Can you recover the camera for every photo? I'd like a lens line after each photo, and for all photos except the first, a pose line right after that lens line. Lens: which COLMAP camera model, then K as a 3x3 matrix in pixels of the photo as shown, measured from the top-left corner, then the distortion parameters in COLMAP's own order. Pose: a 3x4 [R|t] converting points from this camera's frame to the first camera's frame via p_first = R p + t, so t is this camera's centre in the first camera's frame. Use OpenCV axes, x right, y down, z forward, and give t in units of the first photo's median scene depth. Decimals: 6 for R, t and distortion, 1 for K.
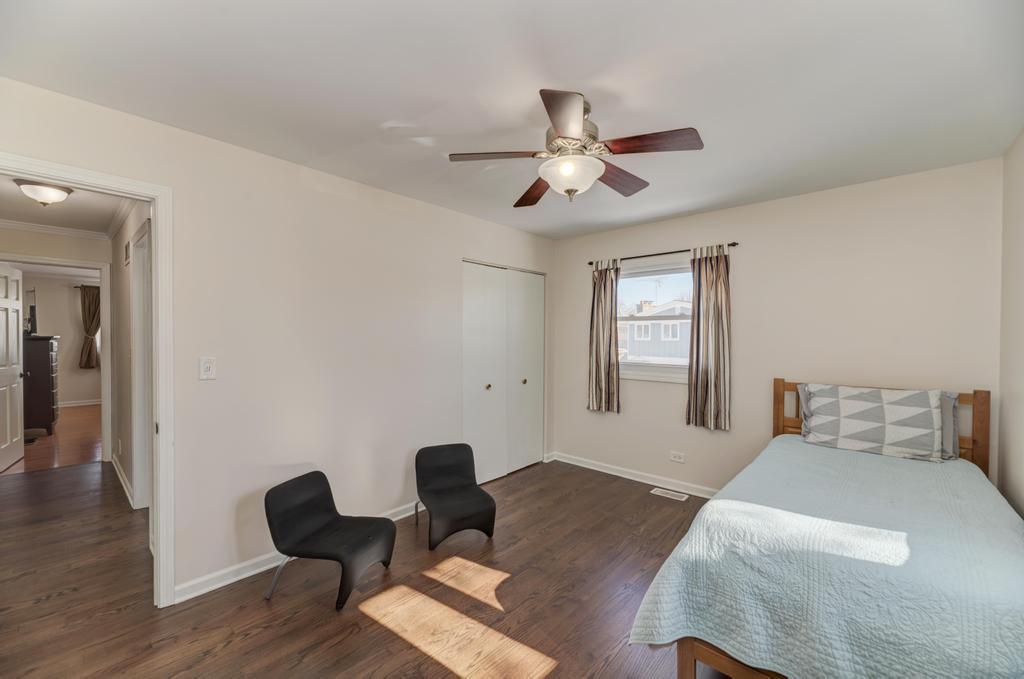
lens RADIAL K [[411.3, 0, 510.5], [0, 411.3, 341.8], [0, 0, 1]] dist [0.006216, -0.001062]
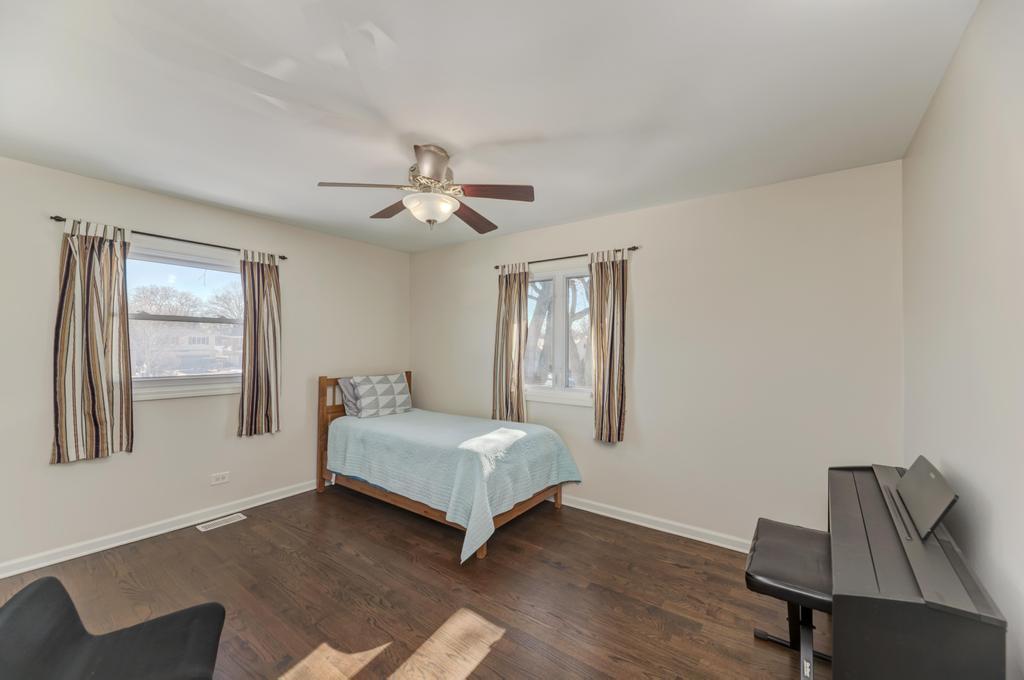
lens RADIAL K [[411.3, 0, 511.3], [0, 411.3, 344.9], [0, 0, 1]] dist [0.006216, -0.001062]
pose [[-0.108545, -0.002402, 0.994089, -0.621144], [0.005711, 0.999979, 0.003039, -0.006891], [-0.994075, 0.006007, -0.108529, 0.538646]]
